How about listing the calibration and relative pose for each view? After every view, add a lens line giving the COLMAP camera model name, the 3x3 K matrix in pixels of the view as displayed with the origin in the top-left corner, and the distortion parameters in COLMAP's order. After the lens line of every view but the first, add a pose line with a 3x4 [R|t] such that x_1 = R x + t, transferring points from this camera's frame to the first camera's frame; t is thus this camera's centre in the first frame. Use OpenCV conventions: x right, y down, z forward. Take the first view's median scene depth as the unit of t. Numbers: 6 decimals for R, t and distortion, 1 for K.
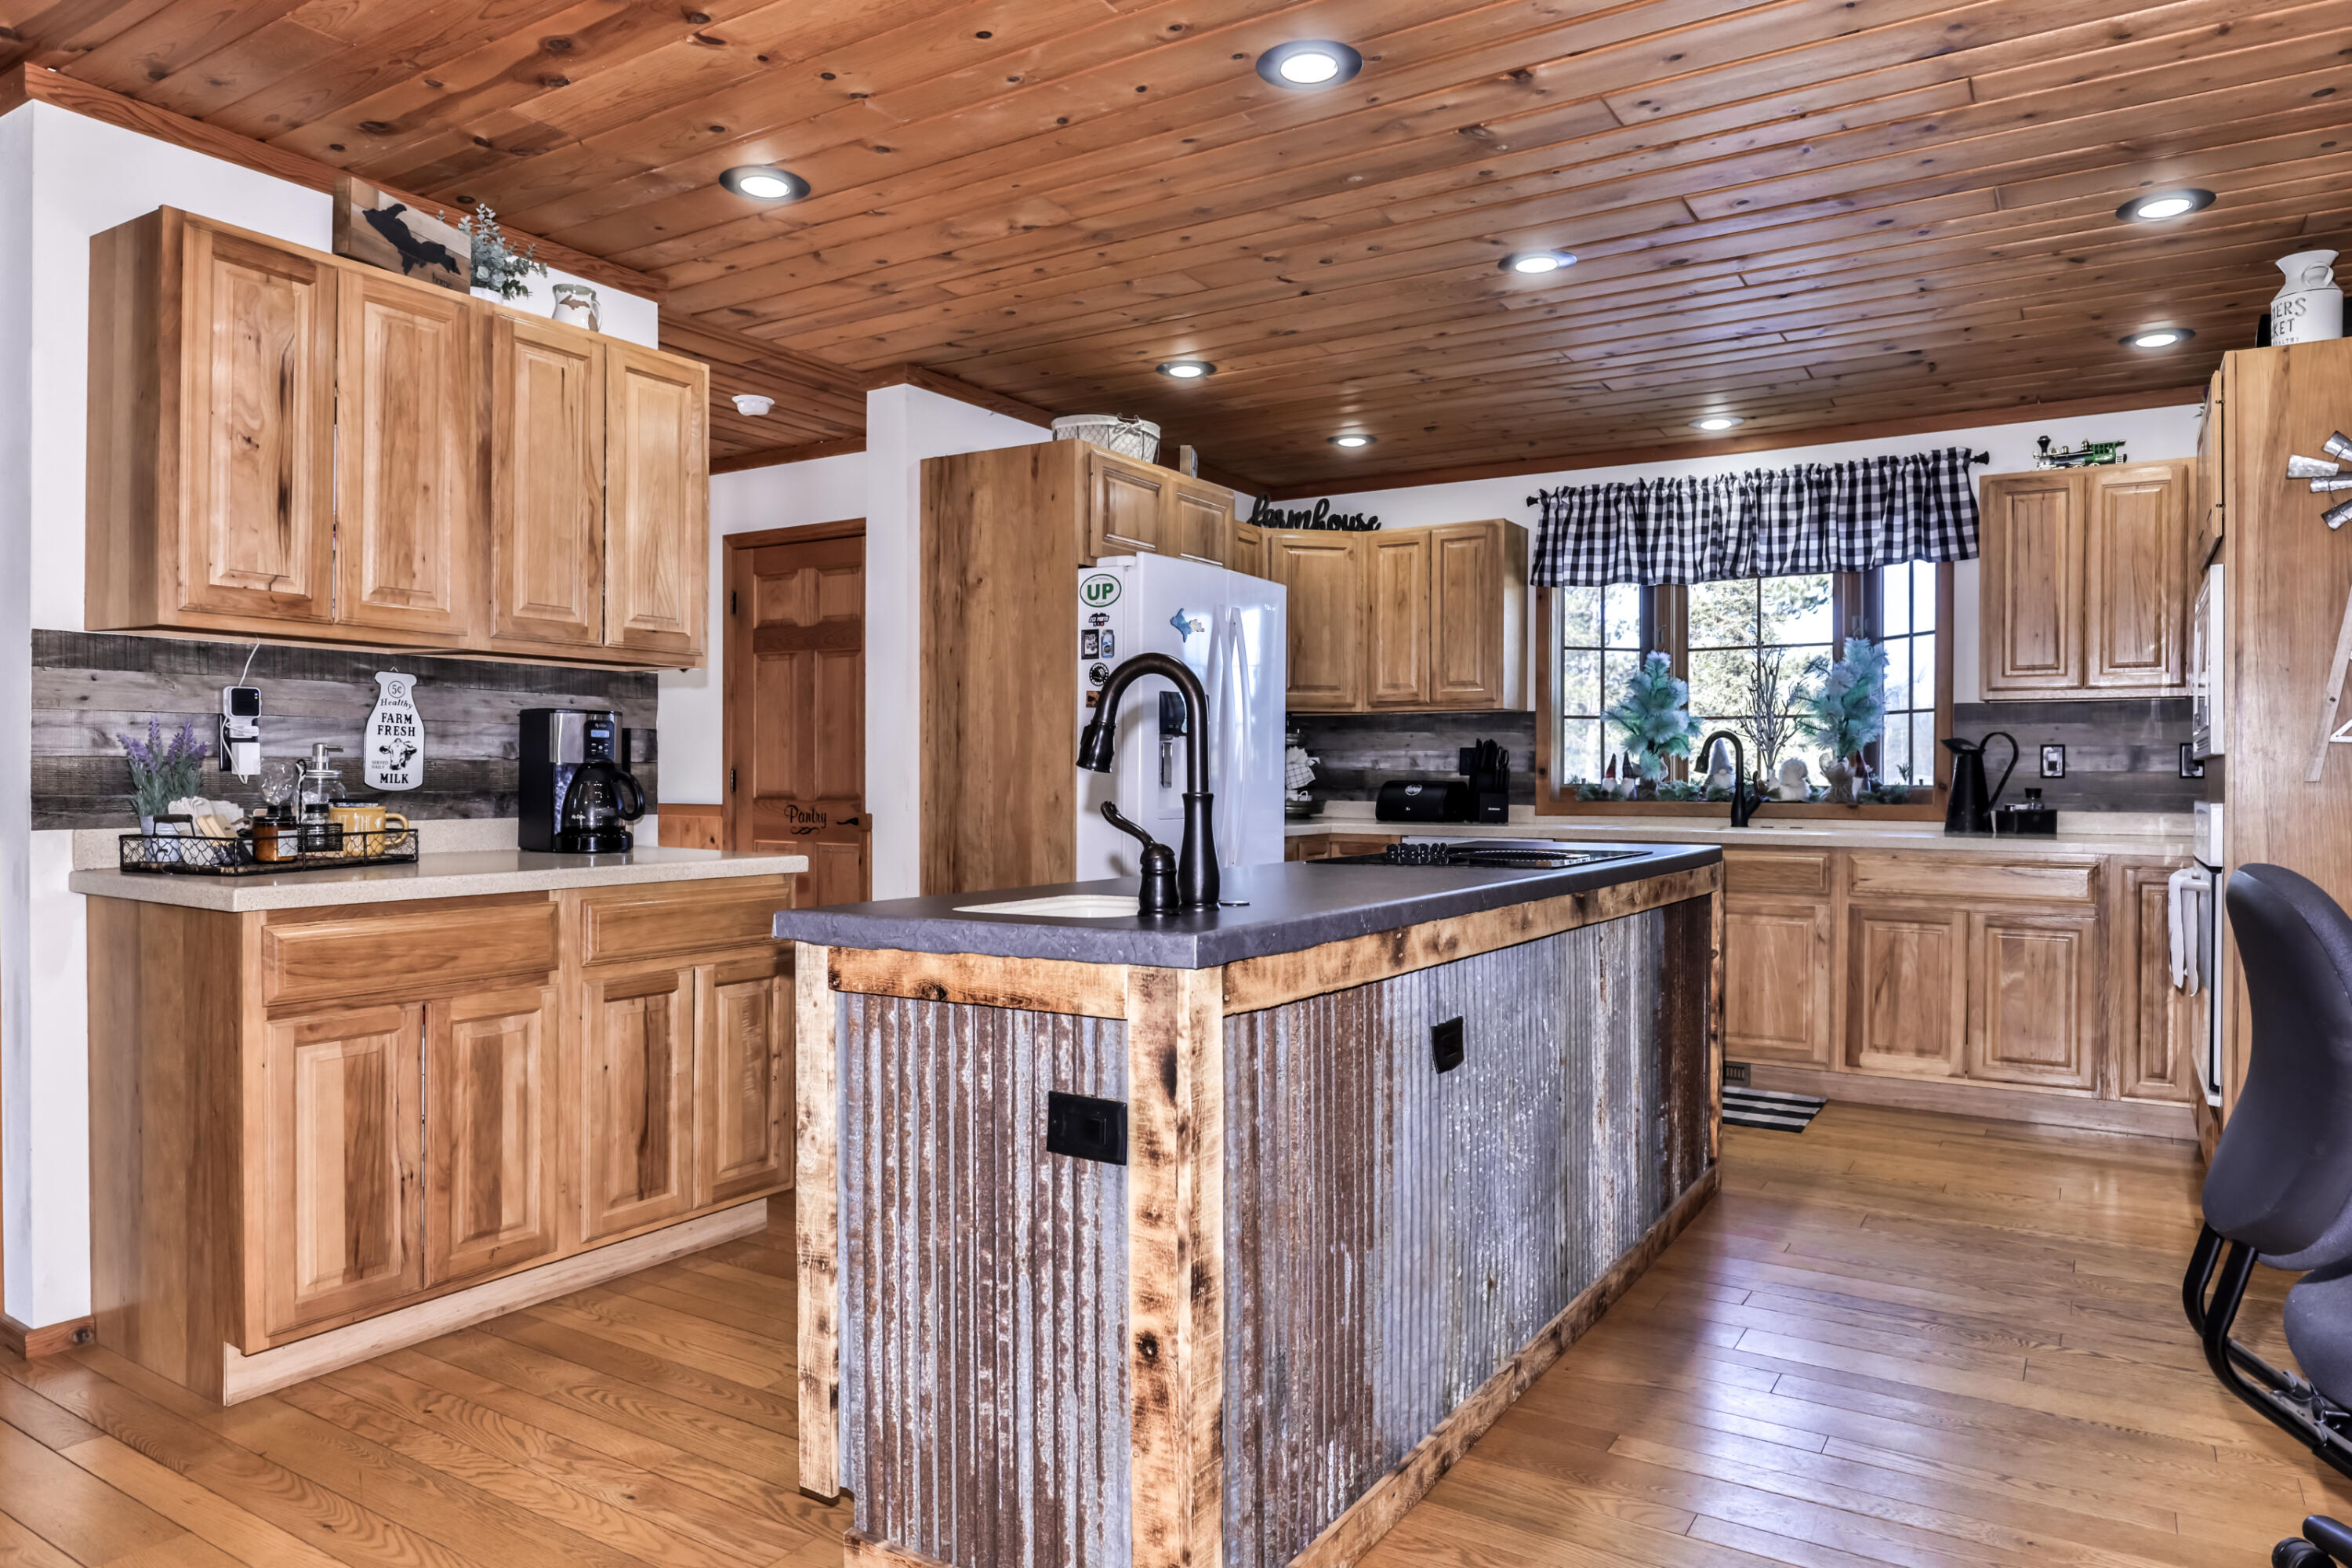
lens RADIAL K [[1463.1, 0, 1176.0], [0, 1463.1, 784.0], [0, 0, 1]] dist [-0.001224, 0.000526]
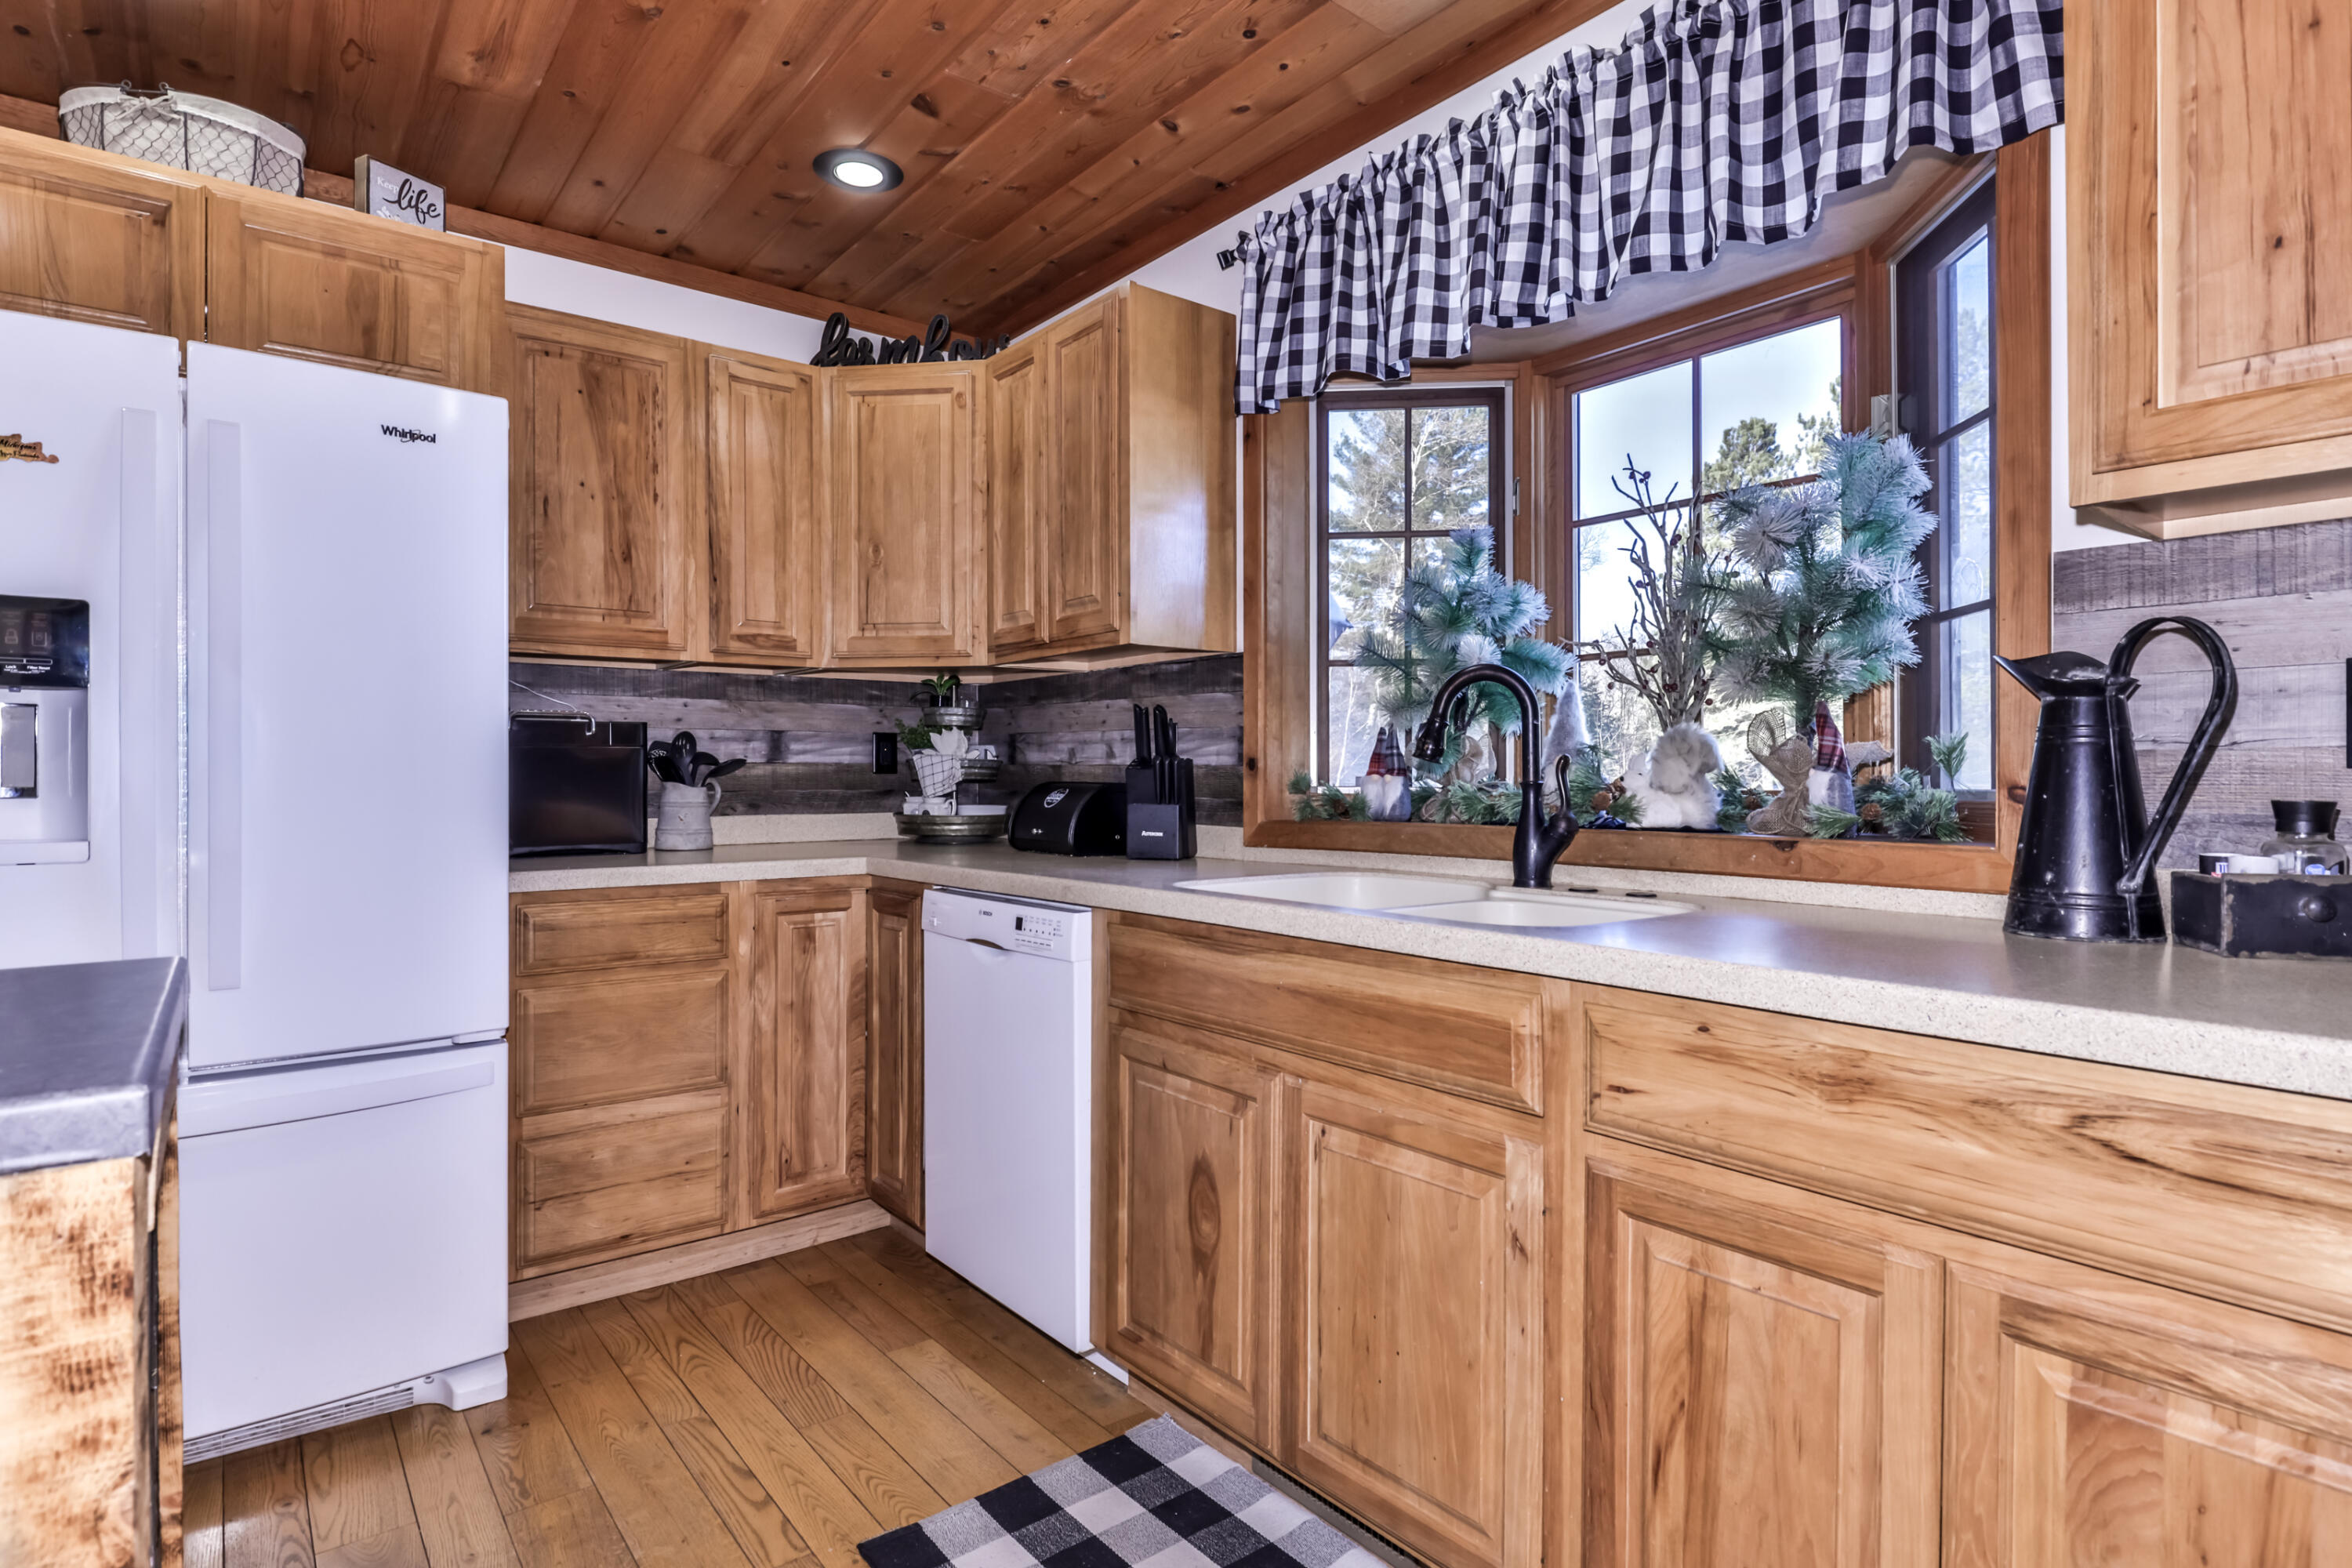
lens RADIAL K [[1212.5, 0, 1214.3], [0, 1212.5, 780.7], [0, 0, 1]] dist [0.003387, 0.000192]
pose [[0.948266, -0.003408, -0.317460, 0.378972], [0.003116, 0.999994, -0.001428, -0.001956], [0.317463, 0.000365, 0.948271, 0.579724]]
